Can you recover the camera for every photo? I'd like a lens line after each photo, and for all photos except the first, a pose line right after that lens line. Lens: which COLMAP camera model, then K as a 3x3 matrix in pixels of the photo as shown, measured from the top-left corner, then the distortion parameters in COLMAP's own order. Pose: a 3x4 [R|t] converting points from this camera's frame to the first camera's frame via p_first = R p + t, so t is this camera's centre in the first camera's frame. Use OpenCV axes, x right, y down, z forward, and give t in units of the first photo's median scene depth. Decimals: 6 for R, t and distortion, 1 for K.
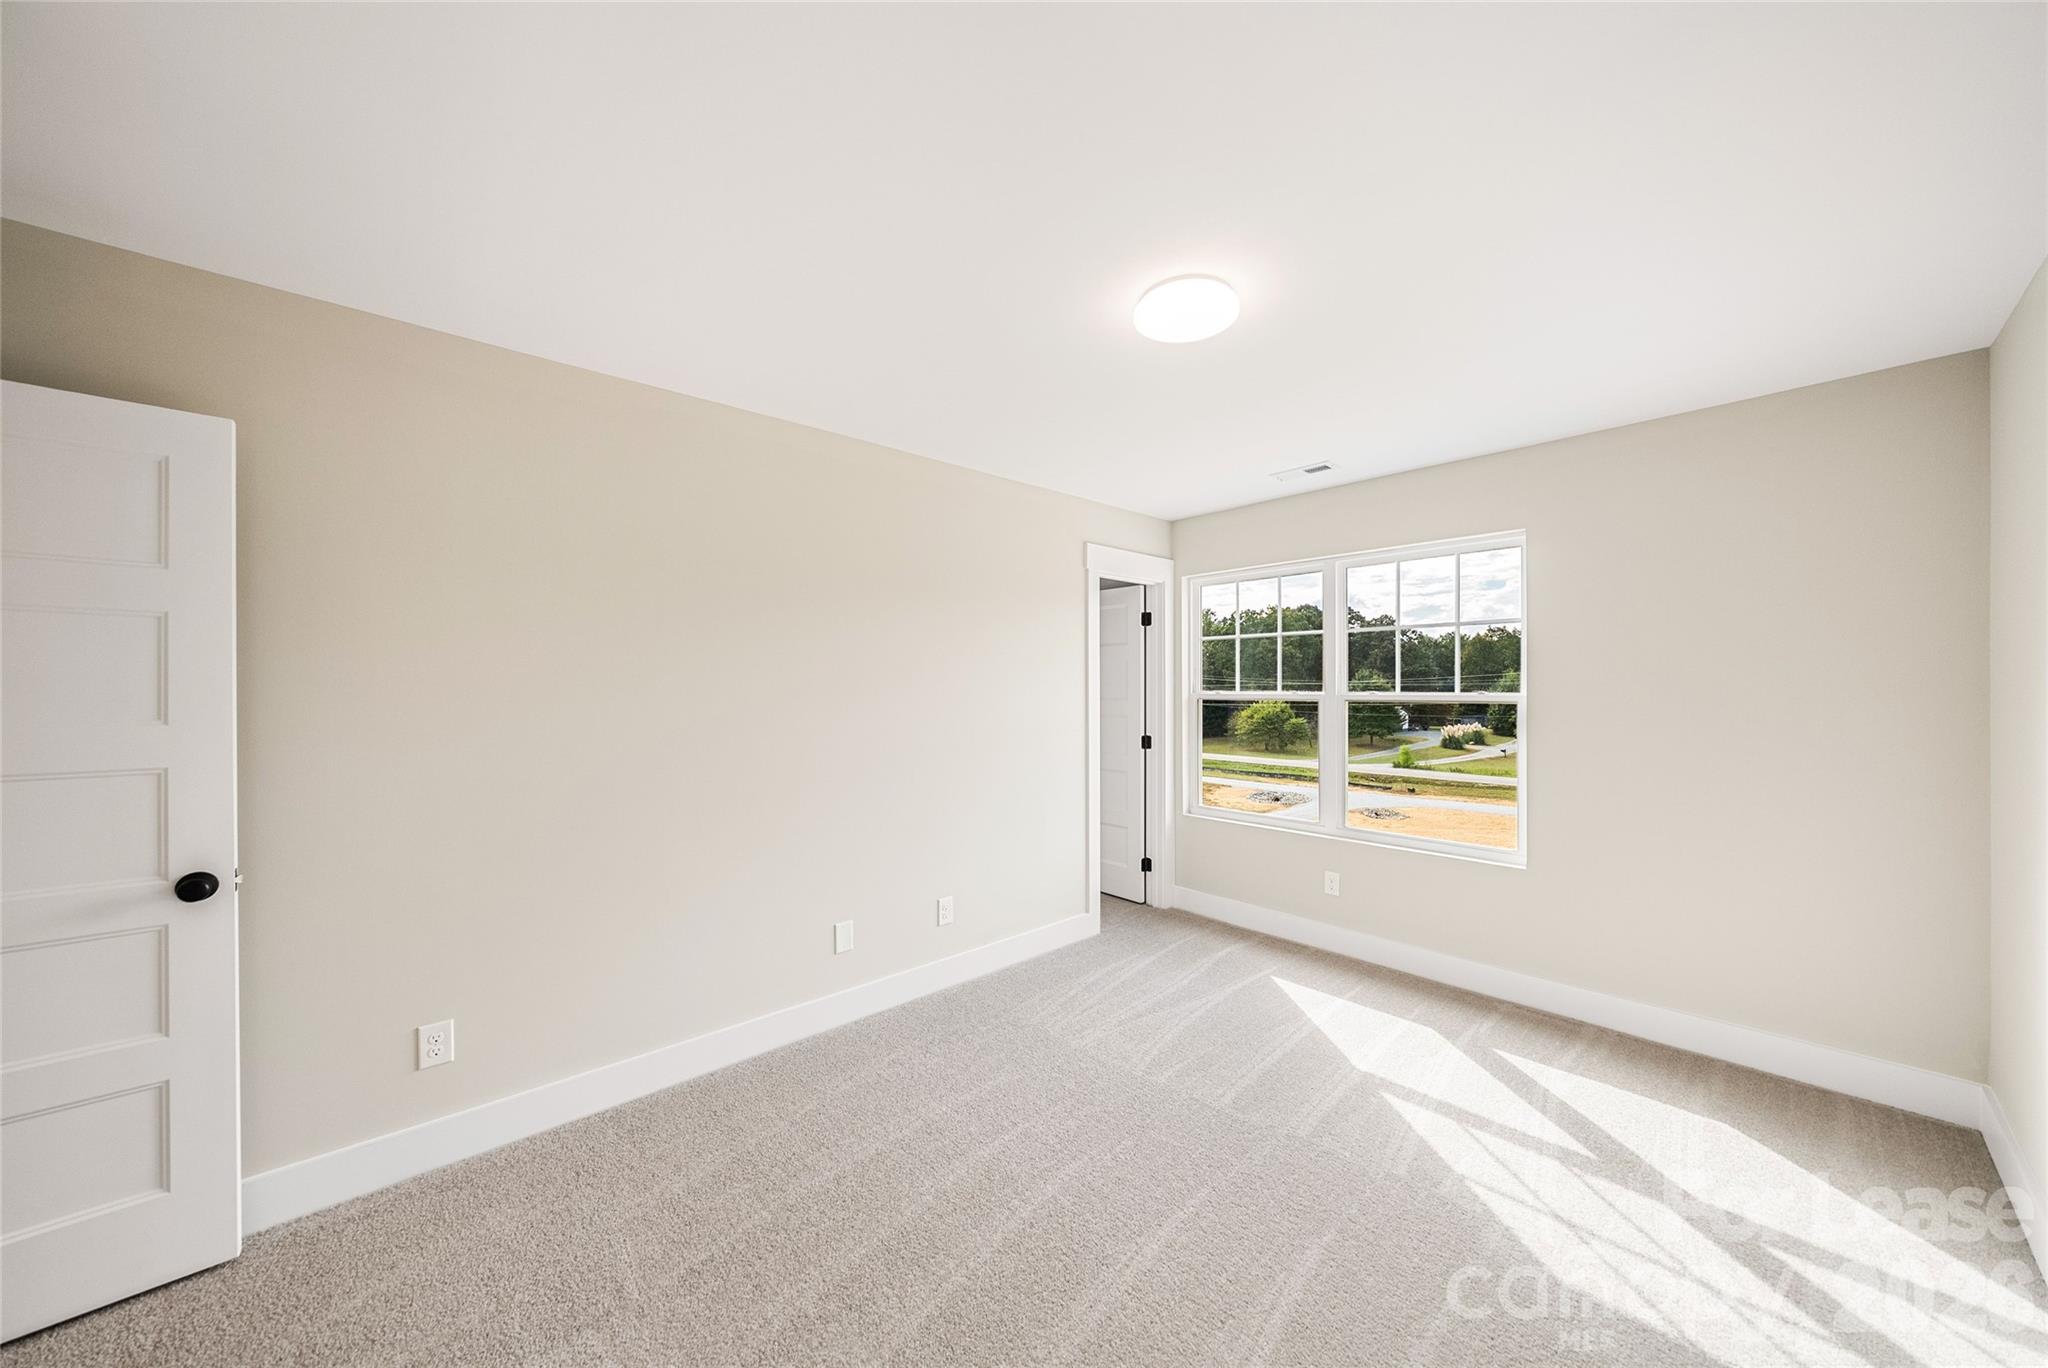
lens RADIAL K [[687.0, 0, 1024.0], [0, 687.0, 684.0], [0, 0, 1]] dist [-0.006984, -0.000015]
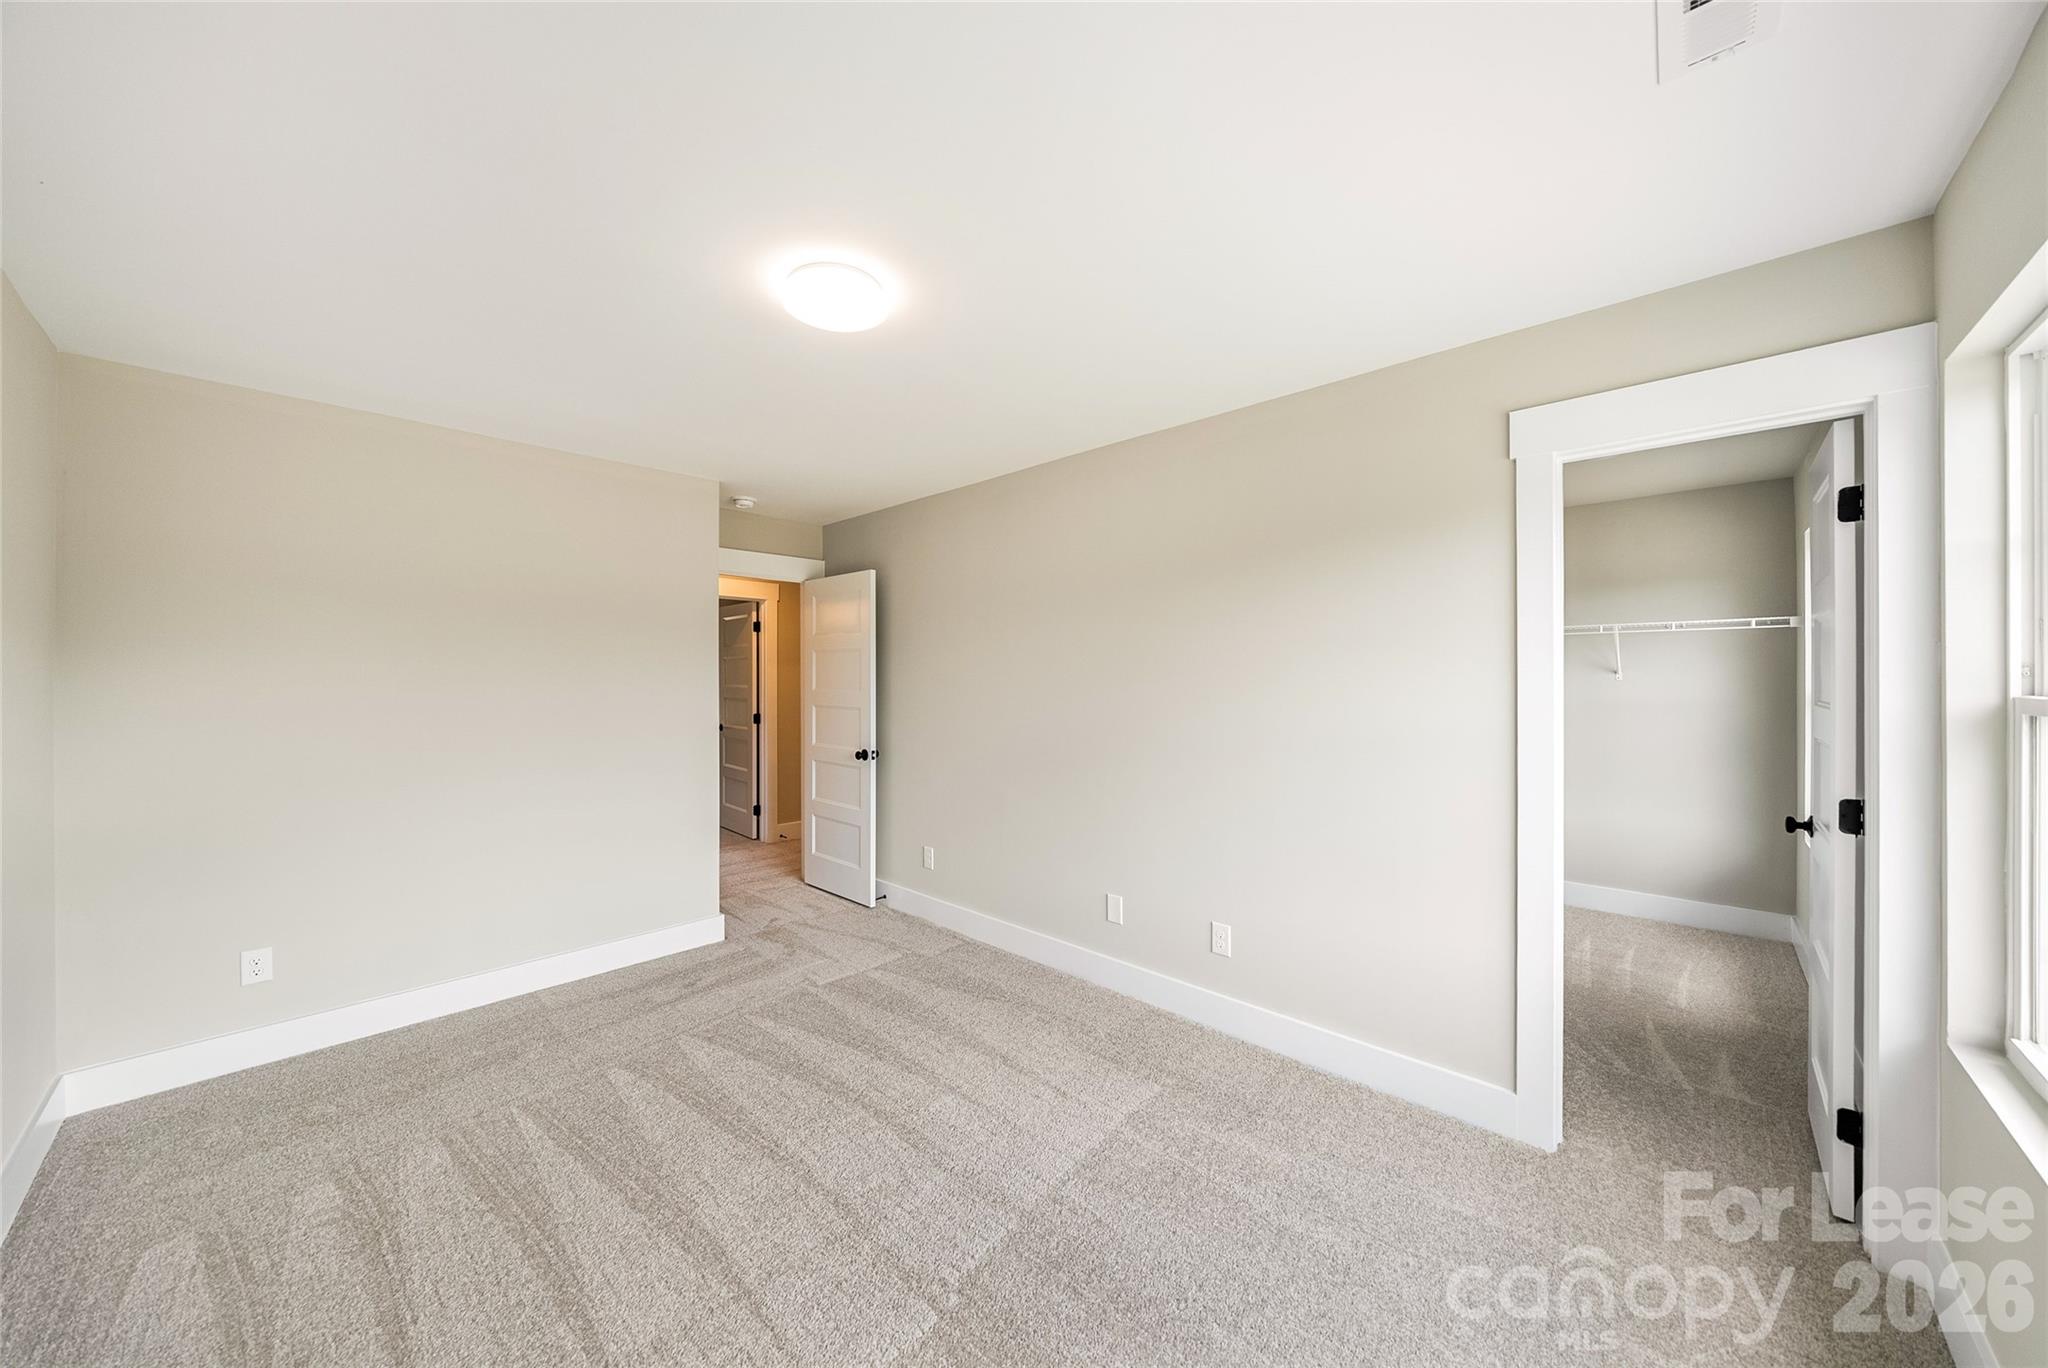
lens RADIAL K [[705.1, 0, 1024.0], [0, 705.1, 684.0], [0, 0, 1]] dist [-0.000244, -0.000049]
pose [[0.077816, 0.002926, -0.996963, 0.936376], [-0.000606, 0.999996, 0.002887, 0.010890], [0.996968, 0.000380, 0.077818, 0.866546]]
